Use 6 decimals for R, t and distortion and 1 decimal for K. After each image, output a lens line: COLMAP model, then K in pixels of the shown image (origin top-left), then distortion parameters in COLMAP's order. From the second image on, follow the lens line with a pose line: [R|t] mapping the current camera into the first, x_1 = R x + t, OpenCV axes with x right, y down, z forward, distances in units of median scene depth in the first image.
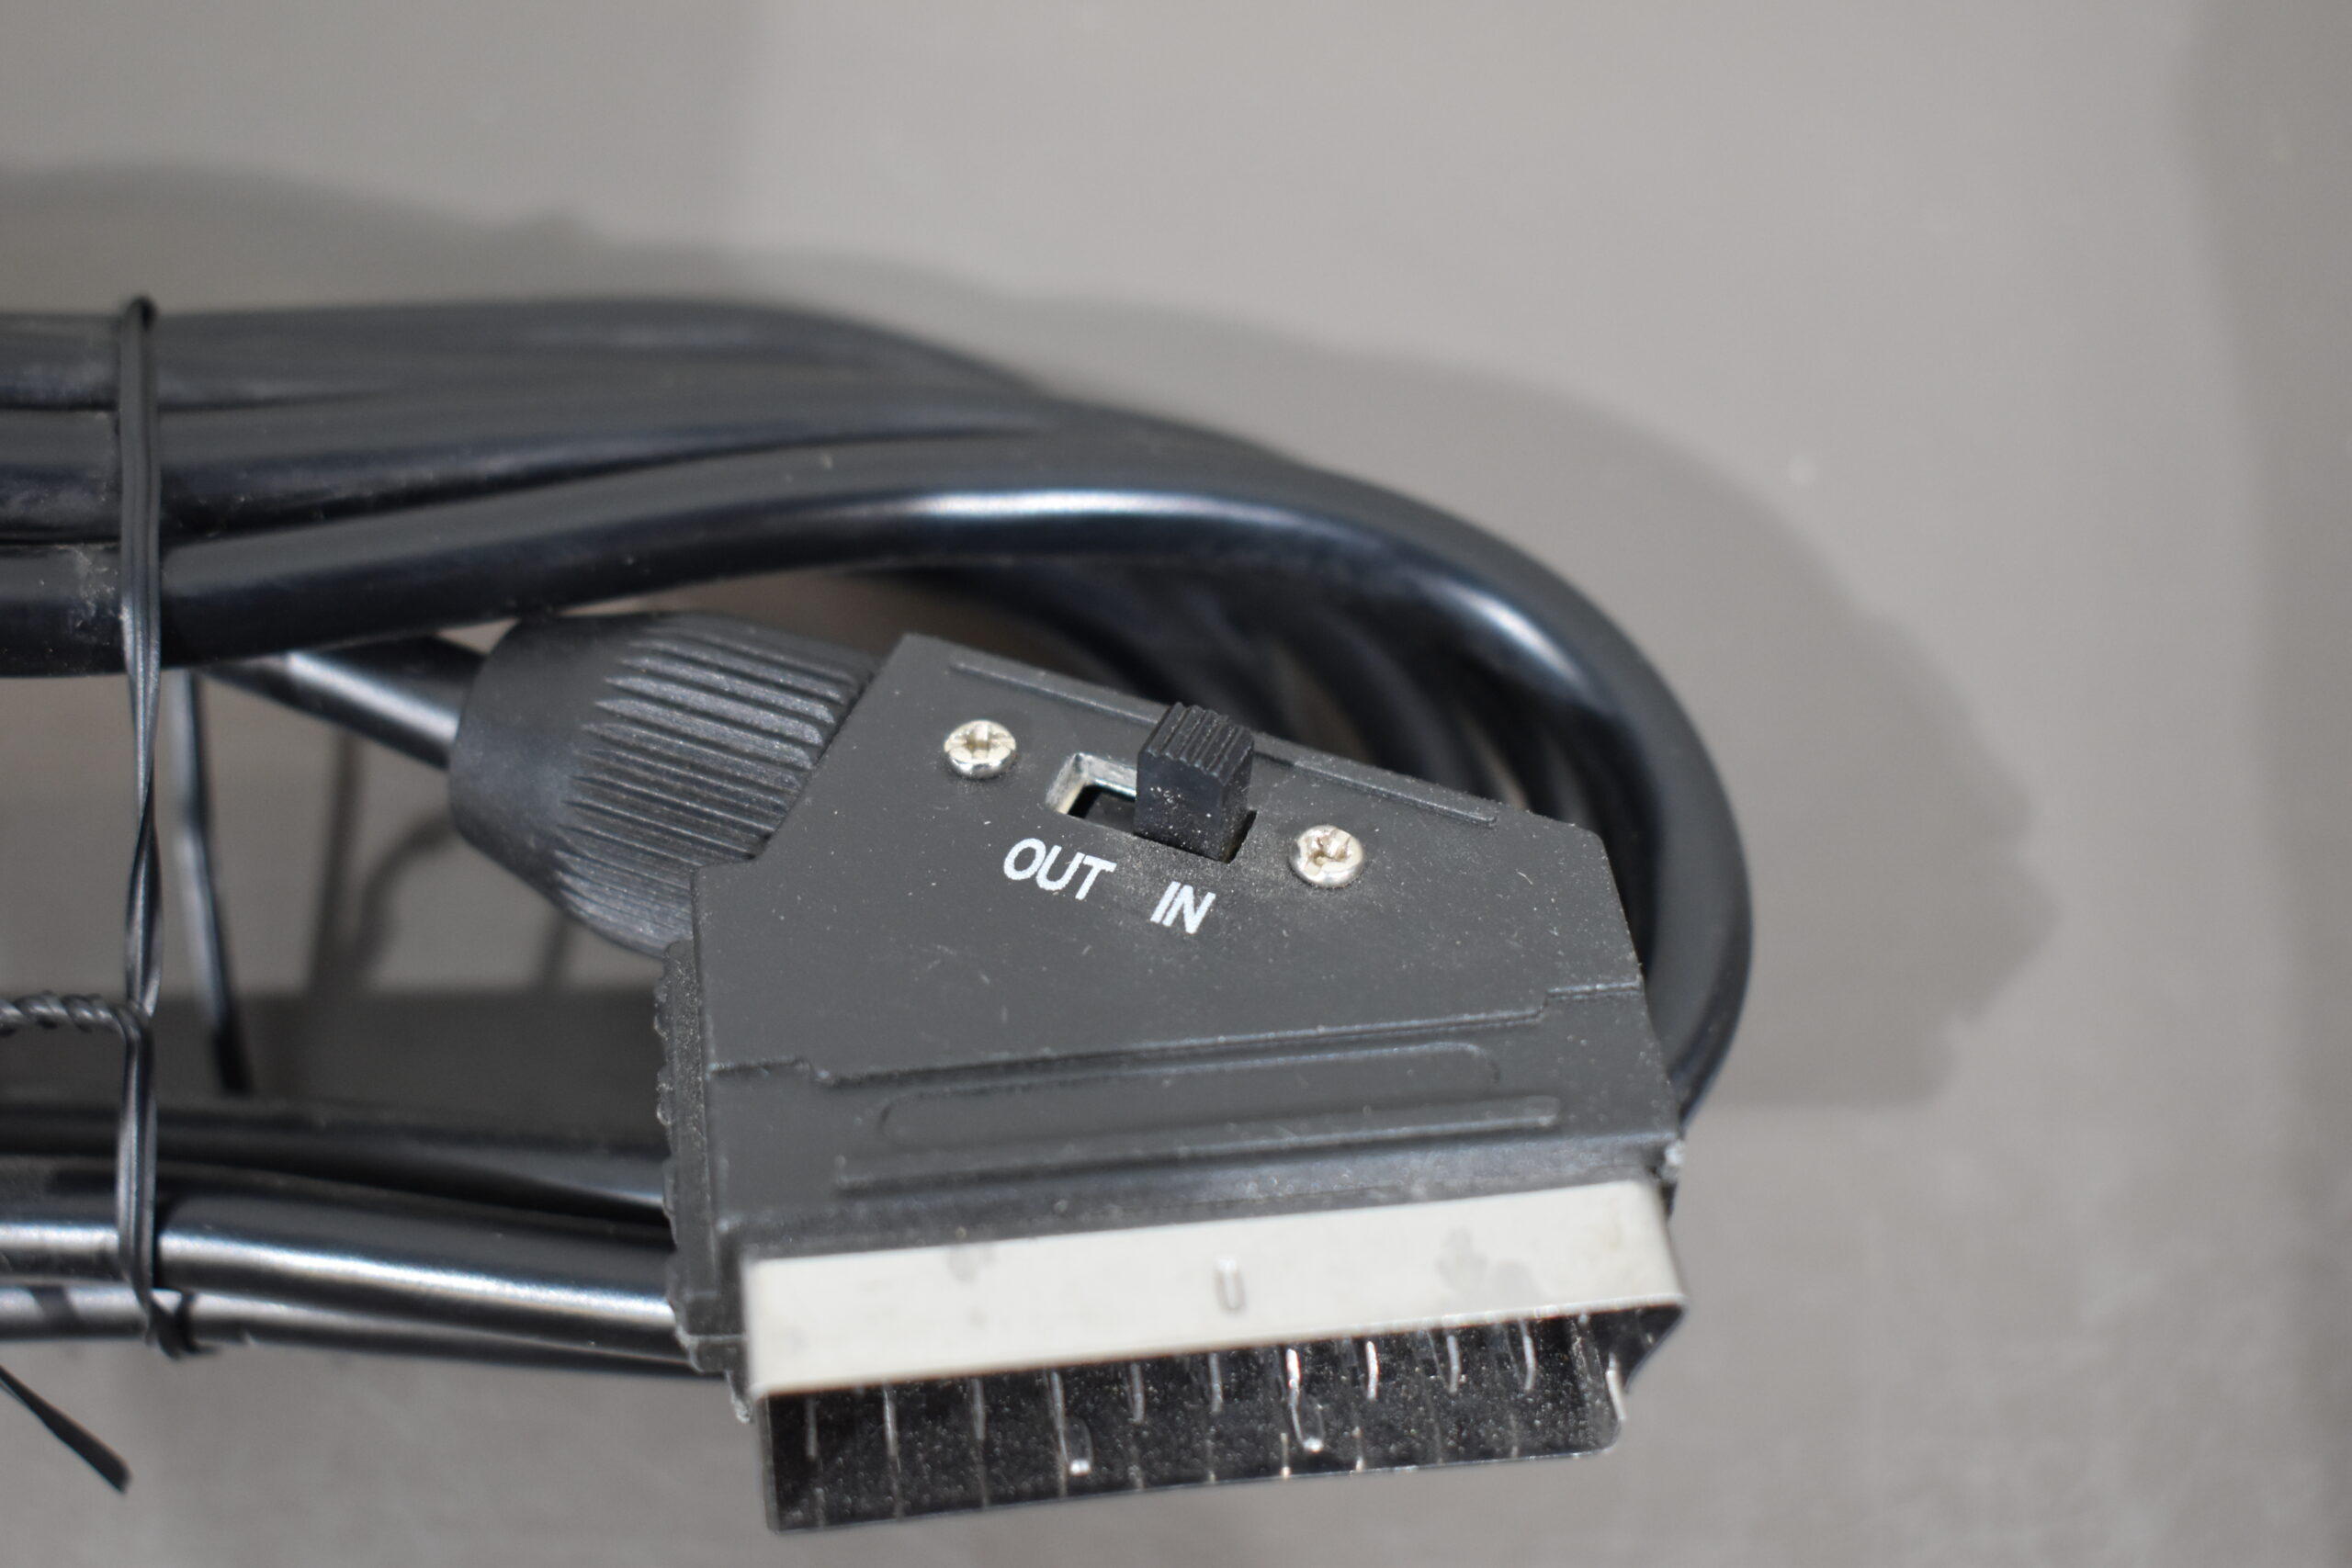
lens RADIAL K [[3607.2, 0, 1183.0], [0, 3607.2, 962.6], [0, 0, 1]] dist [0.000295, 0.024843]
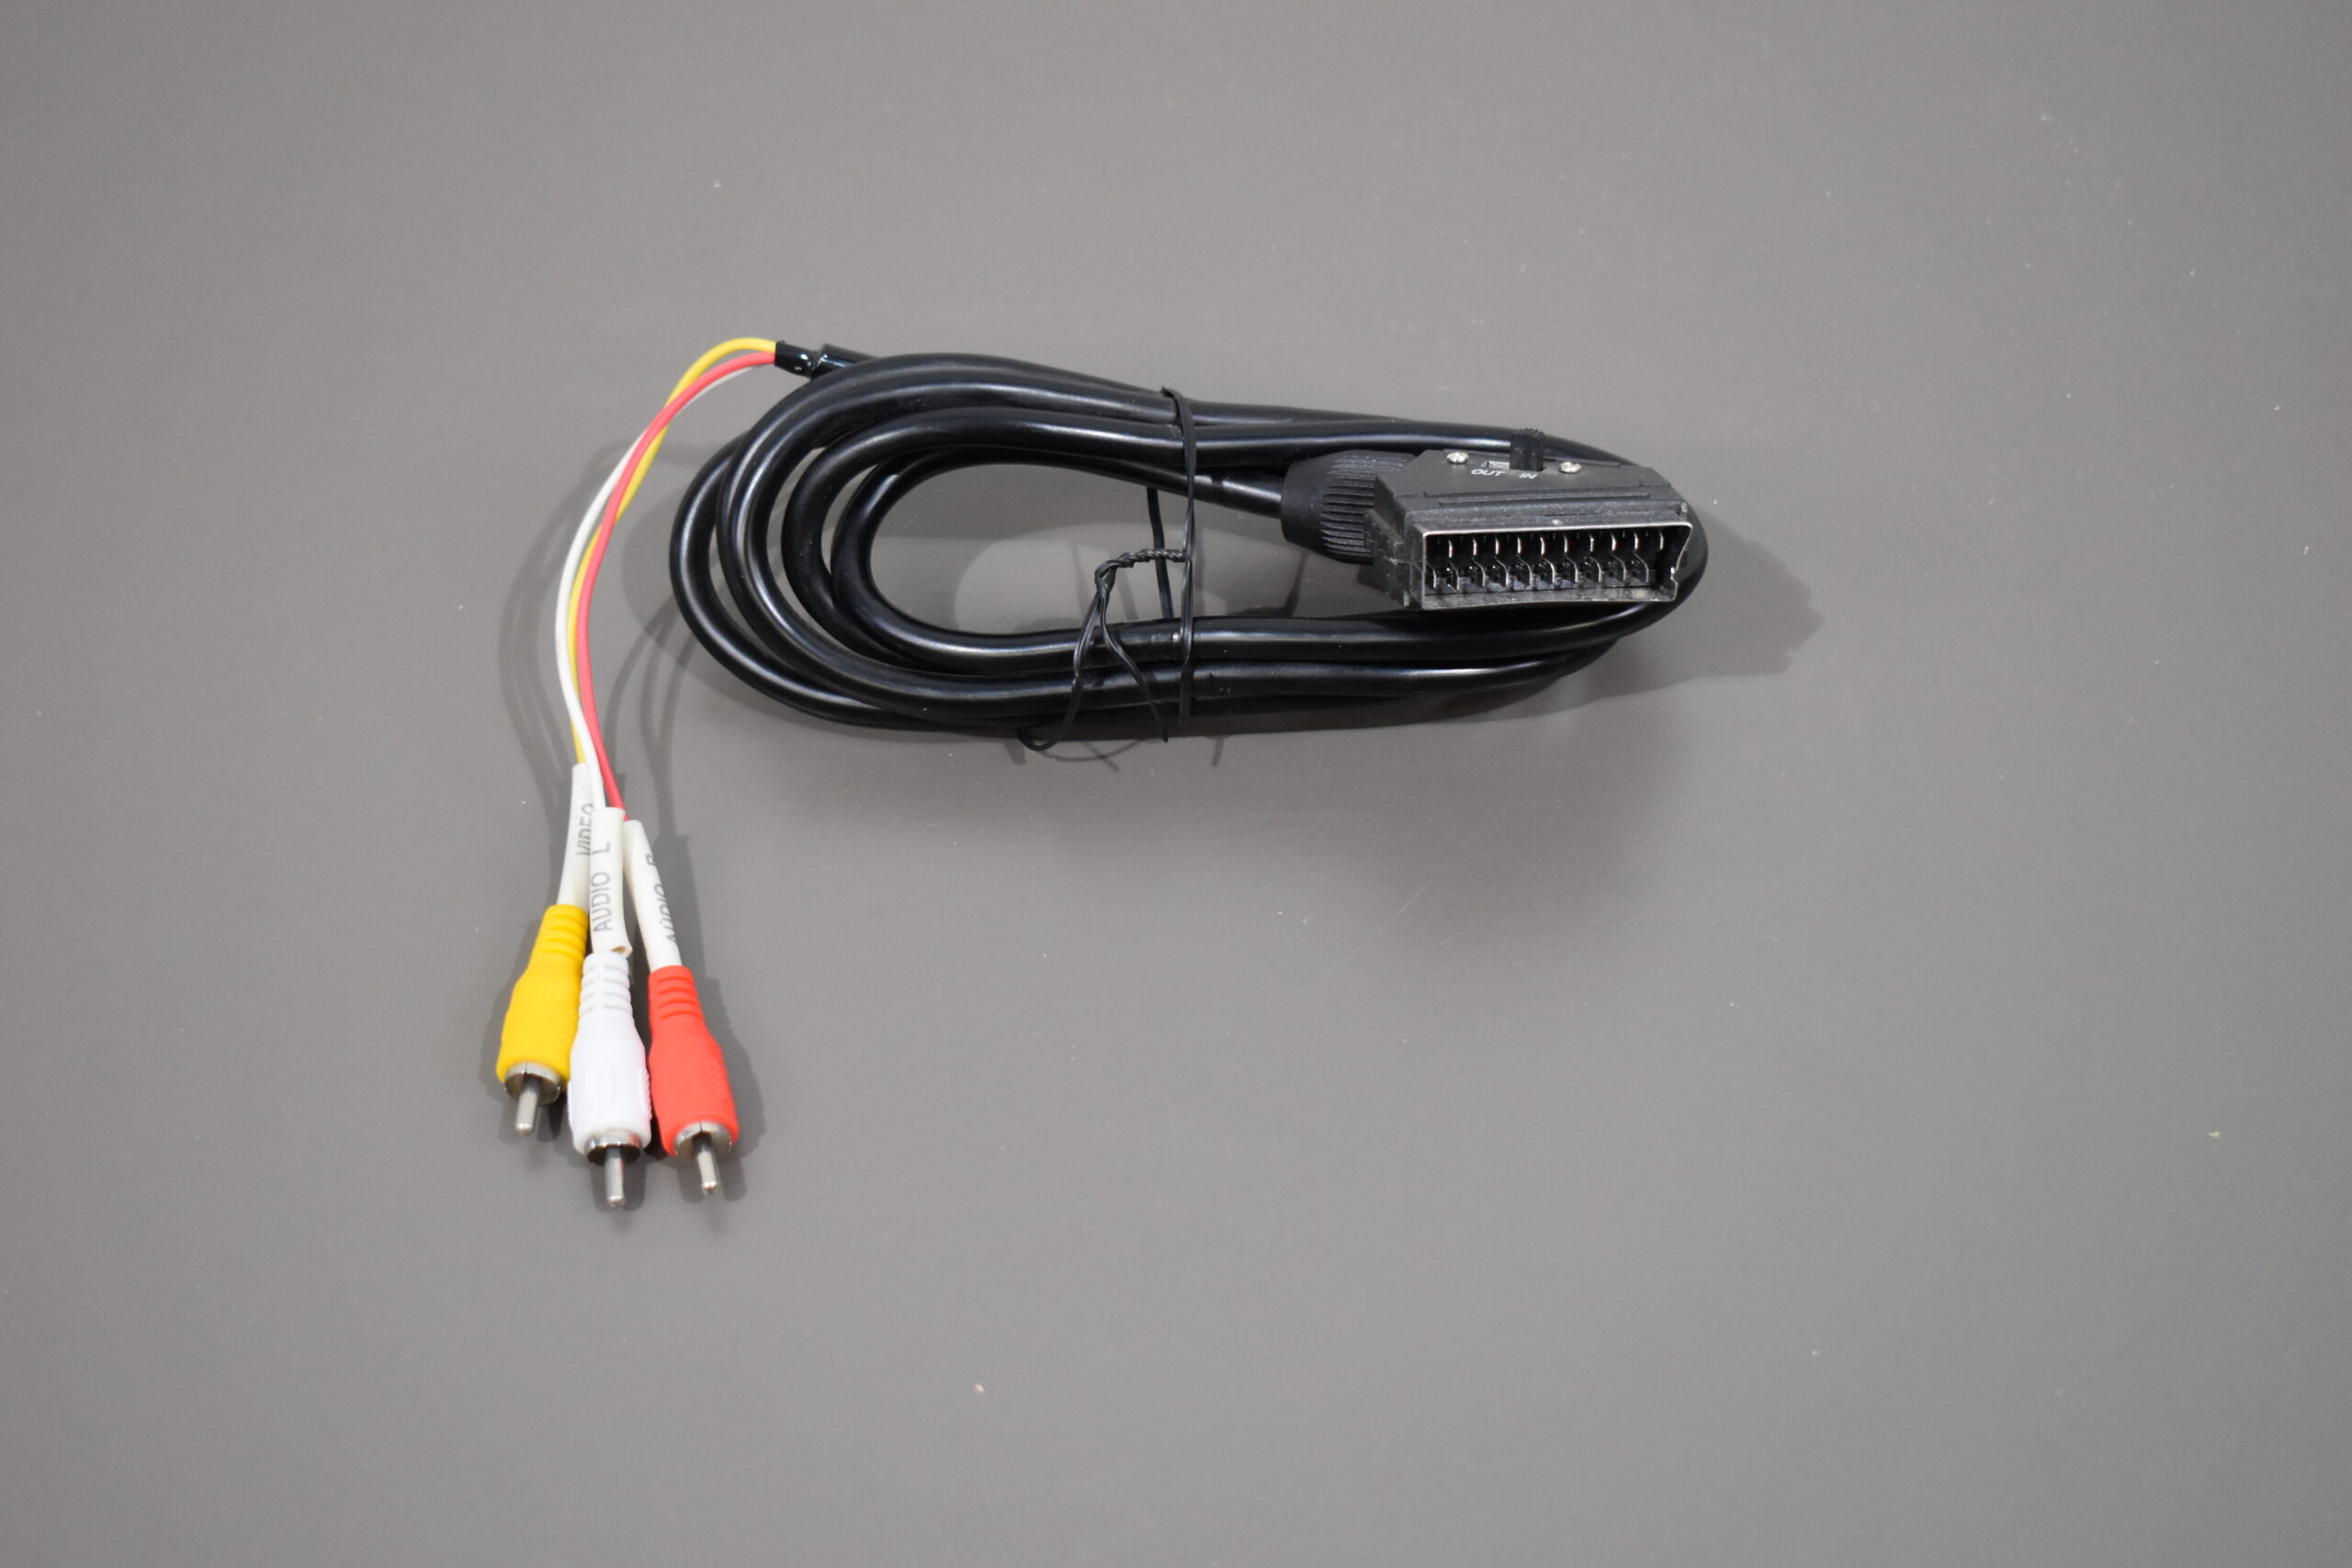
lens RADIAL K [[4068.2, 0, 1176.0], [0, 4068.2, 784.0], [0, 0, 1]] dist [-0.028767, -0.020994]
pose [[0.999332, -0.031258, 0.018932, -0.394029], [0.036539, 0.863638, -0.502787, 2.049090], [-0.000635, 0.503143, 0.864203, -2.027696]]
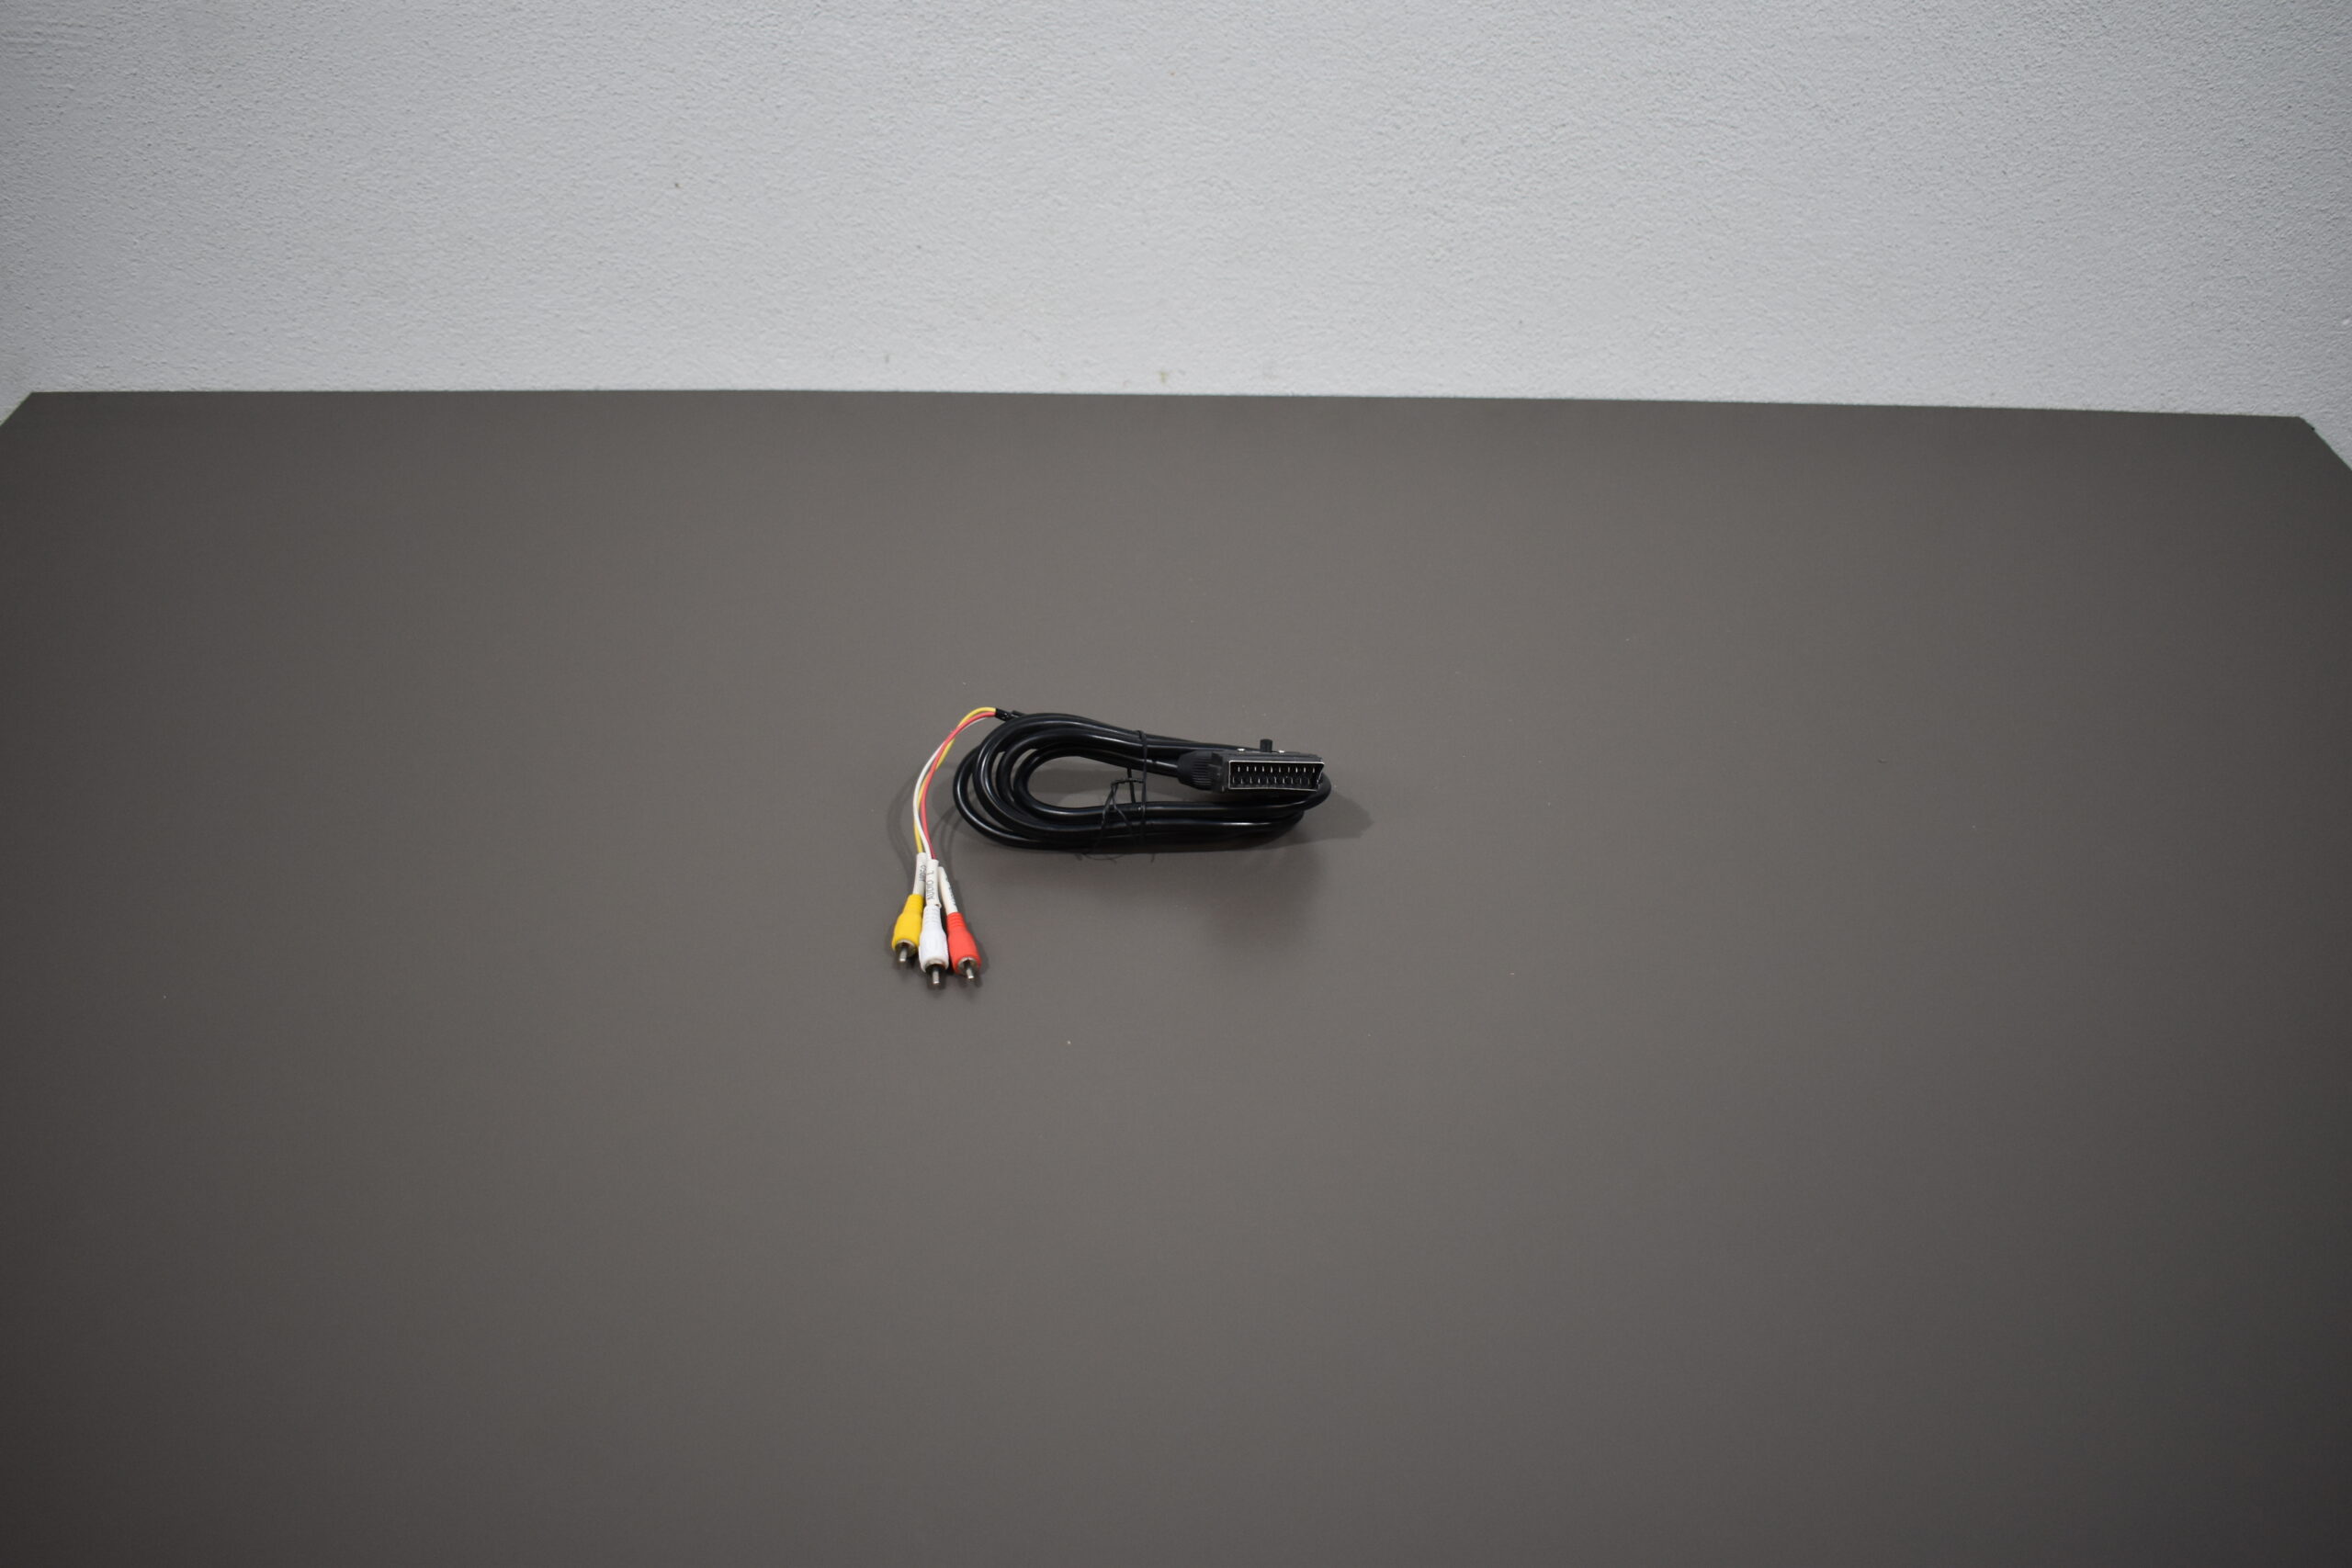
lens RADIAL K [[2157.7, 0, 1176.0], [0, 2157.7, 784.0], [0, 0, 1]] dist [-0.000013, -0.000064]
pose [[0.997750, -0.006470, 0.066726, -0.588723], [0.051250, 0.715250, -0.696987, 3.805046], [-0.043216, 0.698839, 0.713973, -2.814009]]
